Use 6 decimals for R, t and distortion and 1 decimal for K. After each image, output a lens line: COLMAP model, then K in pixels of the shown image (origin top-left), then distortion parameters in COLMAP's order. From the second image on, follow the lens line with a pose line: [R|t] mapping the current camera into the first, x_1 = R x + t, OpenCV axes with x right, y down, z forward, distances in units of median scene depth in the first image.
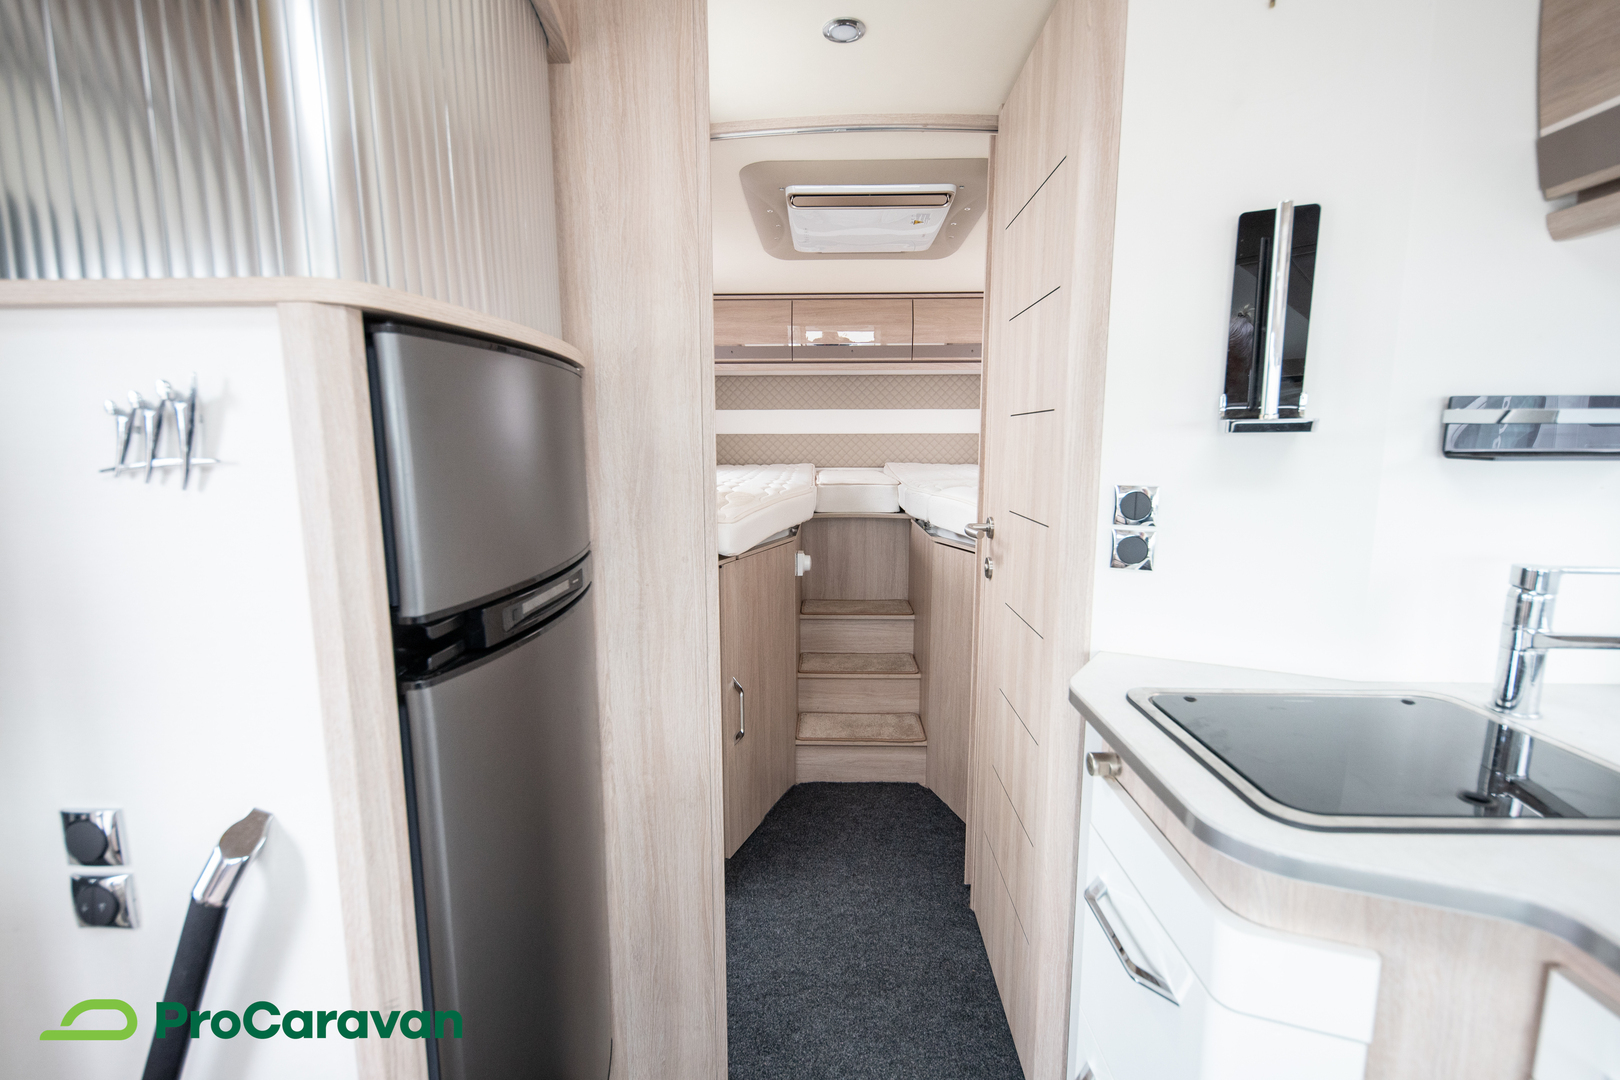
lens RADIAL K [[701.3, 0, 802.2], [0, 701.3, 544.5], [0, 0, 1]] dist [0.006833, -0.000668]
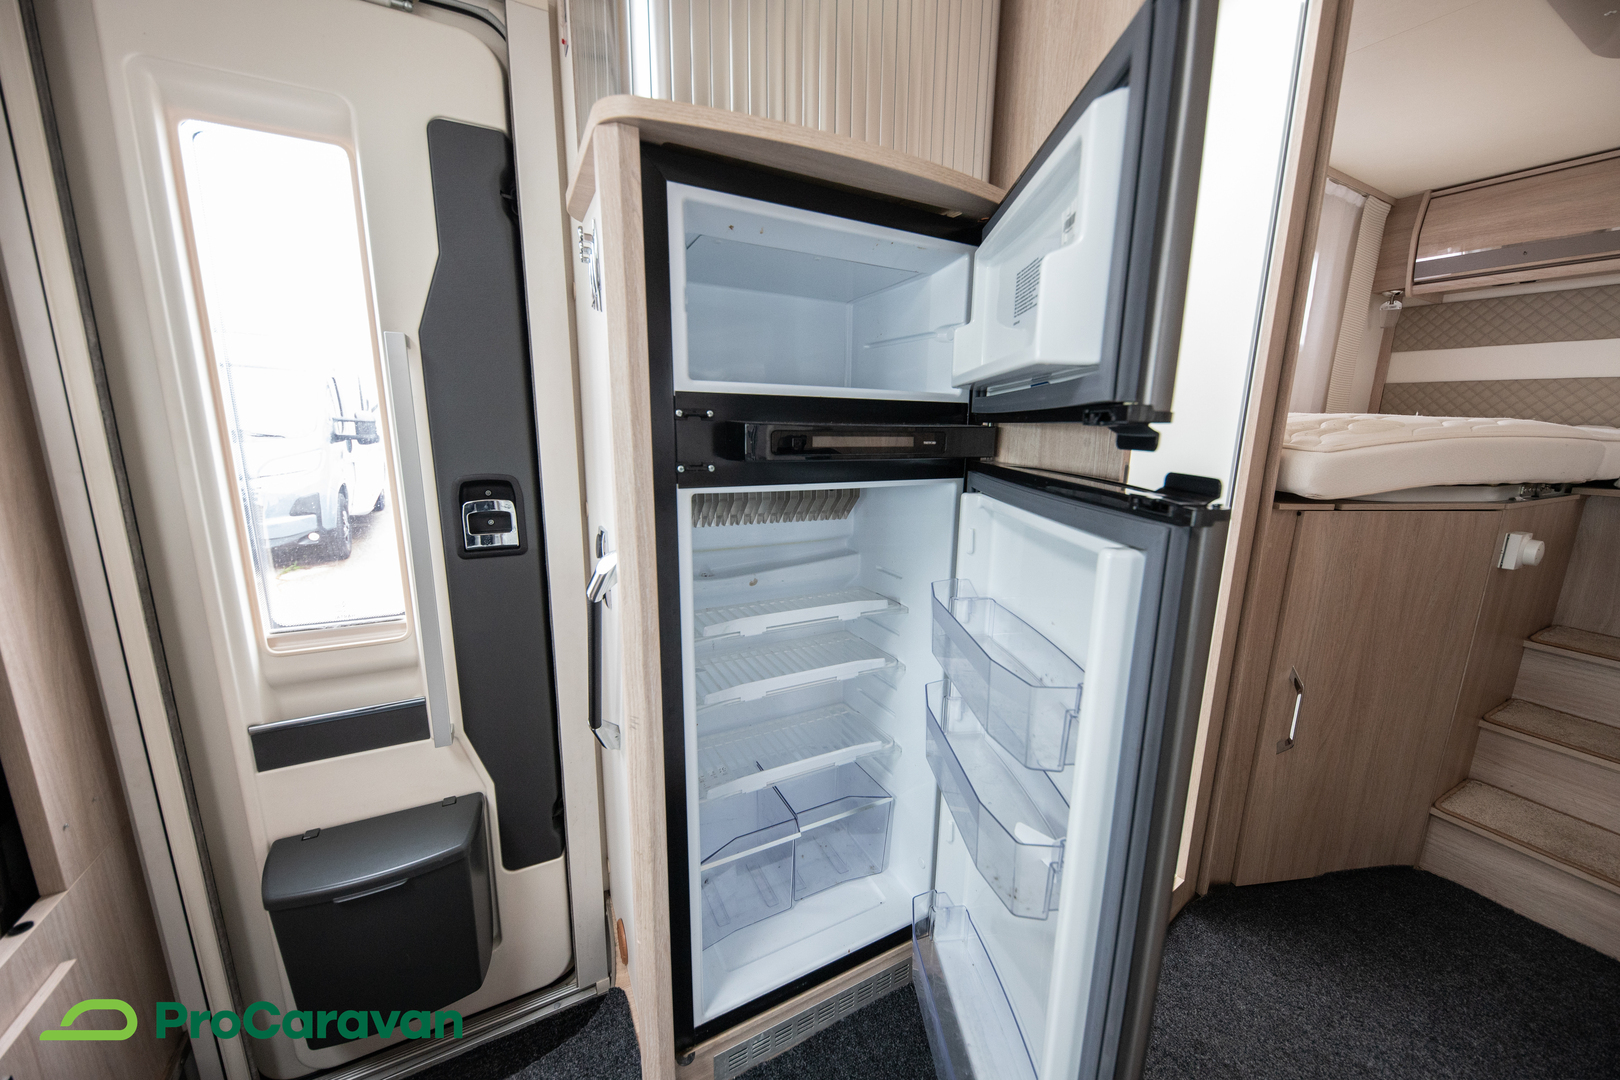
lens RADIAL K [[602.6, 0, 820.3], [0, 602.6, 534.2], [0, 0, 1]] dist [-0.002800, -0.000344]
pose [[0.521749, 0.187271, -0.832290, 0.250155], [-0.148588, 0.980645, 0.127504, 0.079010], [0.840059, 0.057143, 0.539477, 0.397685]]
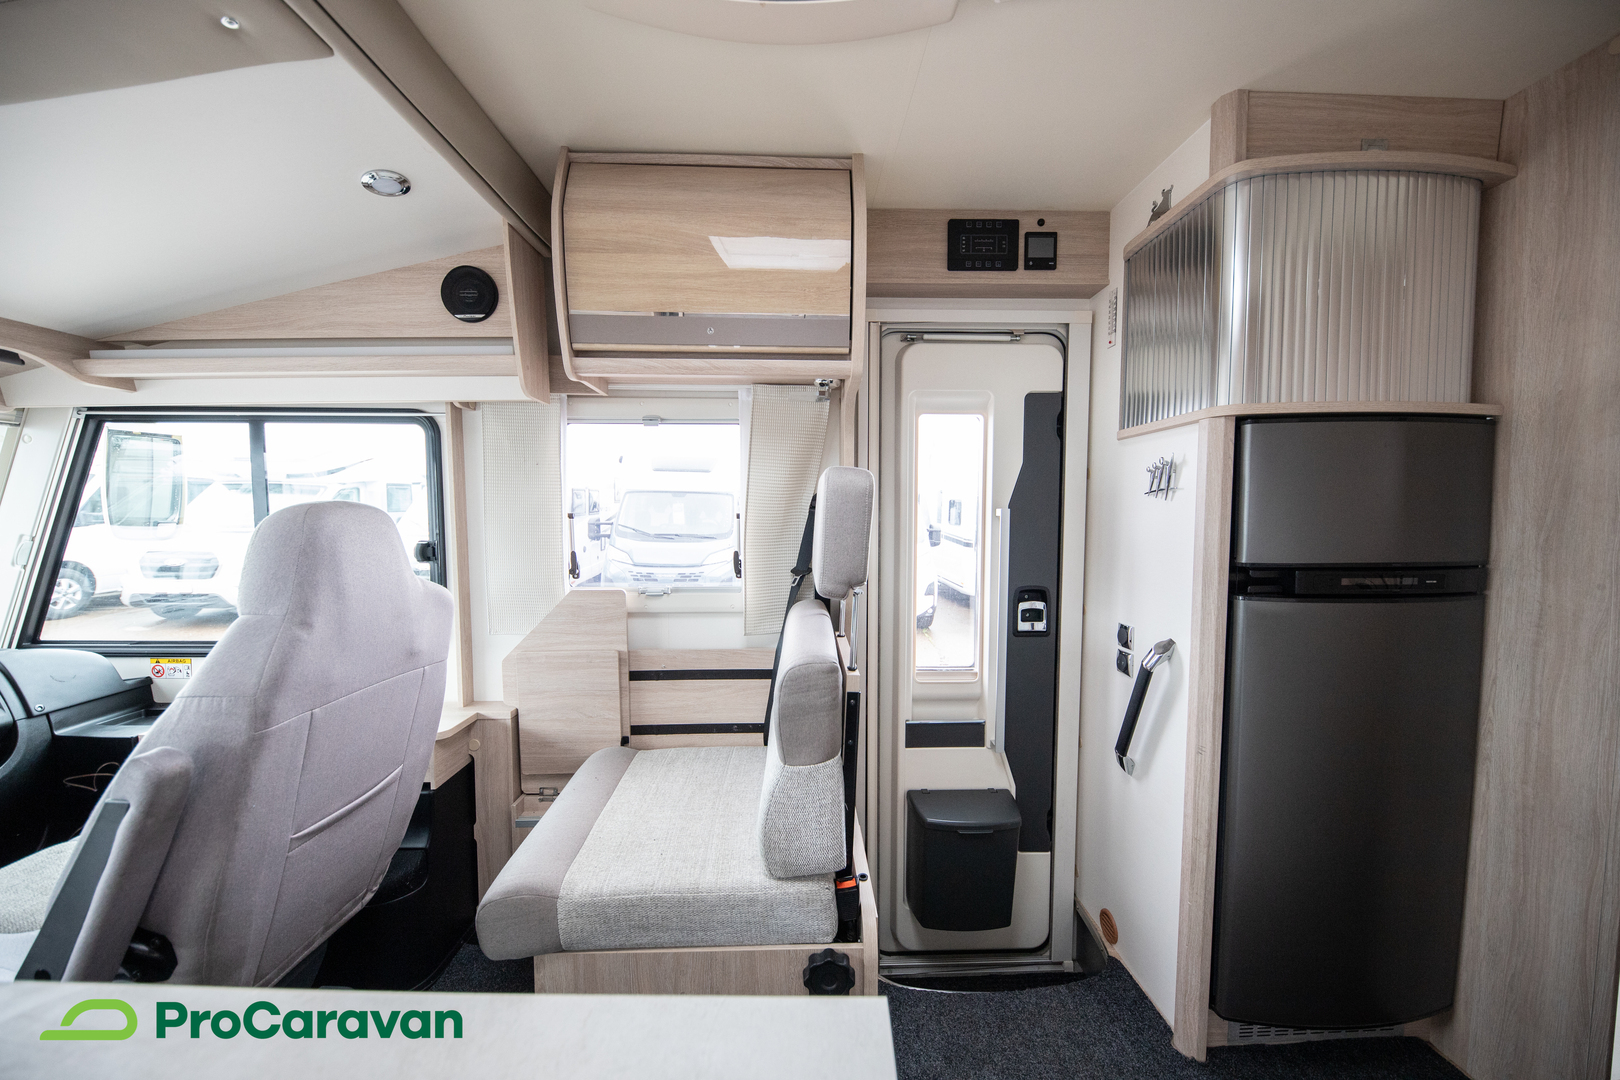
lens RADIAL K [[545.8, 0, 807.4], [0, 545.8, 535.2], [0, 0, 1]] dist [-0.010751, -0.000330]
pose [[0.061777, 0.055304, -0.996557, 0.517723], [-0.143373, 0.988600, 0.045974, 0.075035], [0.987739, 0.140040, 0.069002, -0.196483]]
